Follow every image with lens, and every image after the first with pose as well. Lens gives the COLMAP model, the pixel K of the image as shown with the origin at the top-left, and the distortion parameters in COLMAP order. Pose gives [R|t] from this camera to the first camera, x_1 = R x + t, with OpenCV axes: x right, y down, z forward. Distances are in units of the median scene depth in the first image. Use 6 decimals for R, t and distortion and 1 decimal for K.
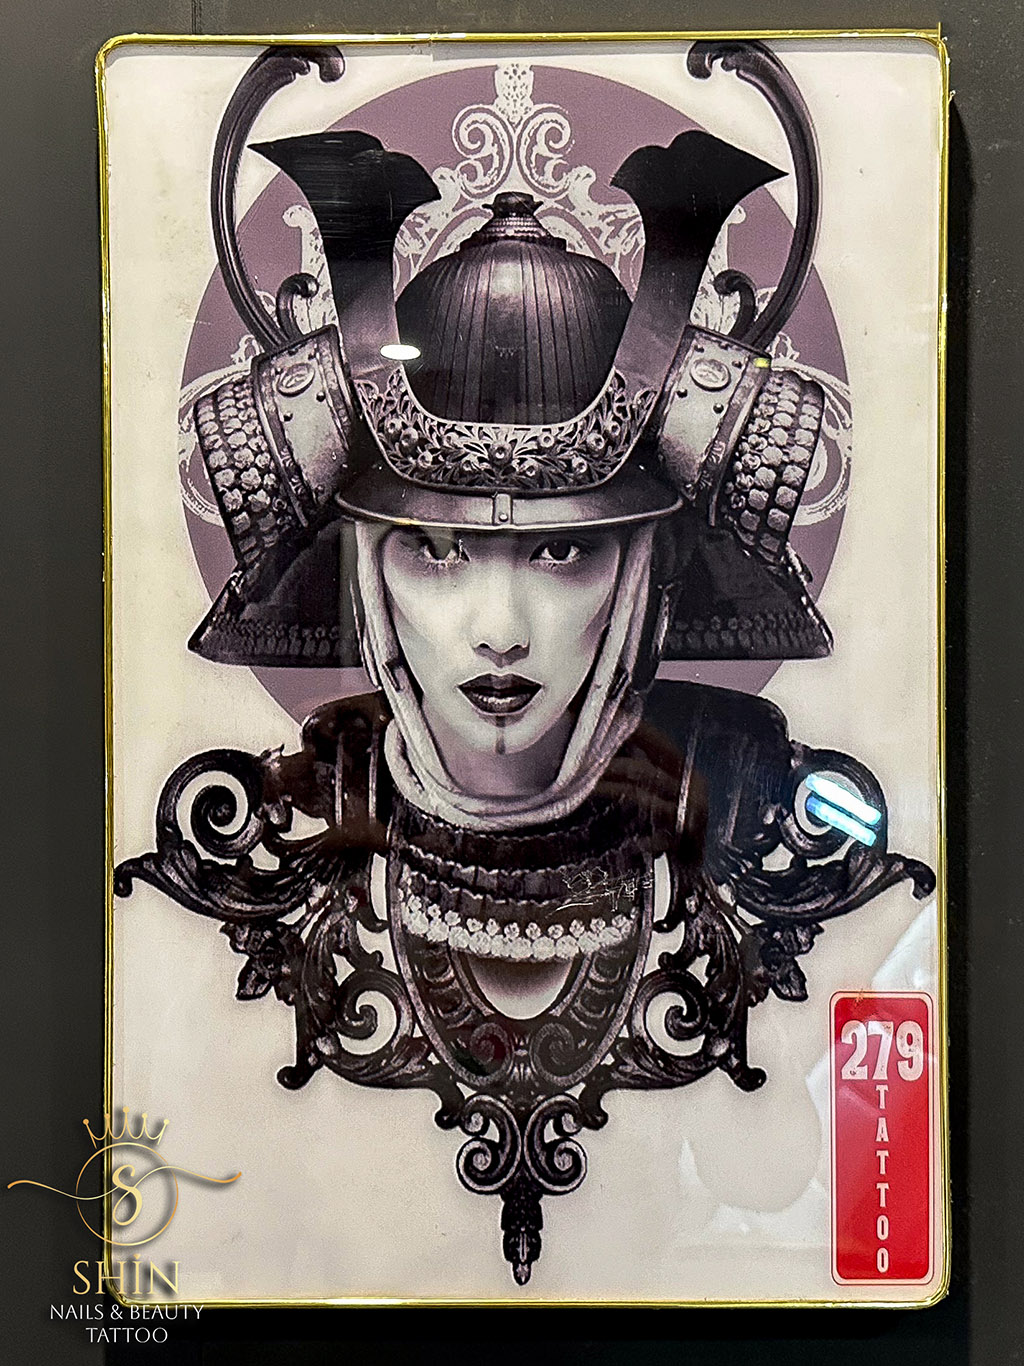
lens RADIAL K [[959.8, 0, 504.5], [0, 959.8, 678.8], [0, 0, 1]] dist [0.061268, -0.009807]
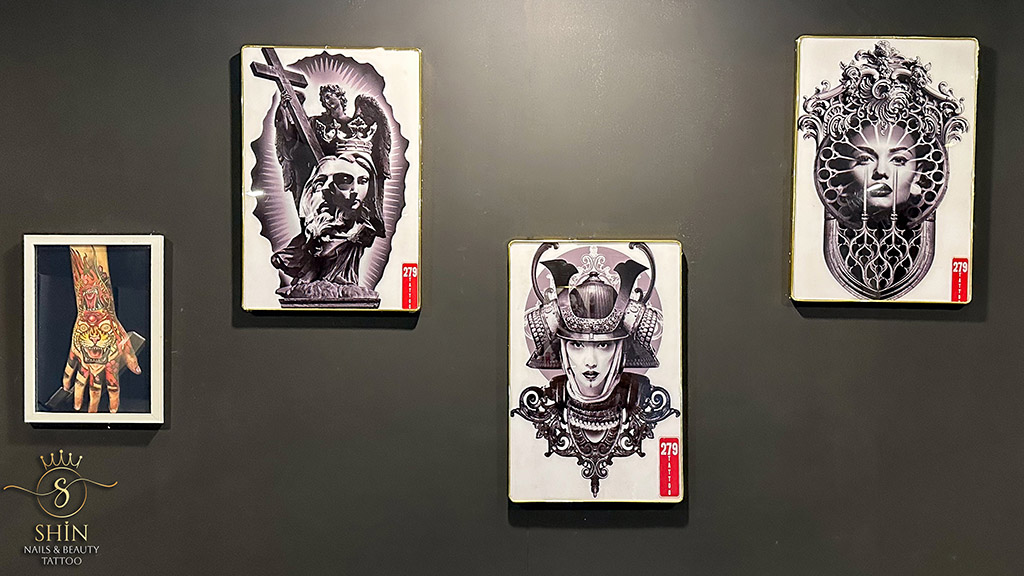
lens RADIAL K [[711.3, 0, 515.4], [0, 711.3, 295.1], [0, 0, 1]] dist [0.072296, -0.015263]
pose [[0.999684, 0.002720, 0.024979, -0.470106], [-0.002547, 0.999973, -0.006935, -0.356667], [-0.024997, 0.006869, 0.999664, -2.551296]]
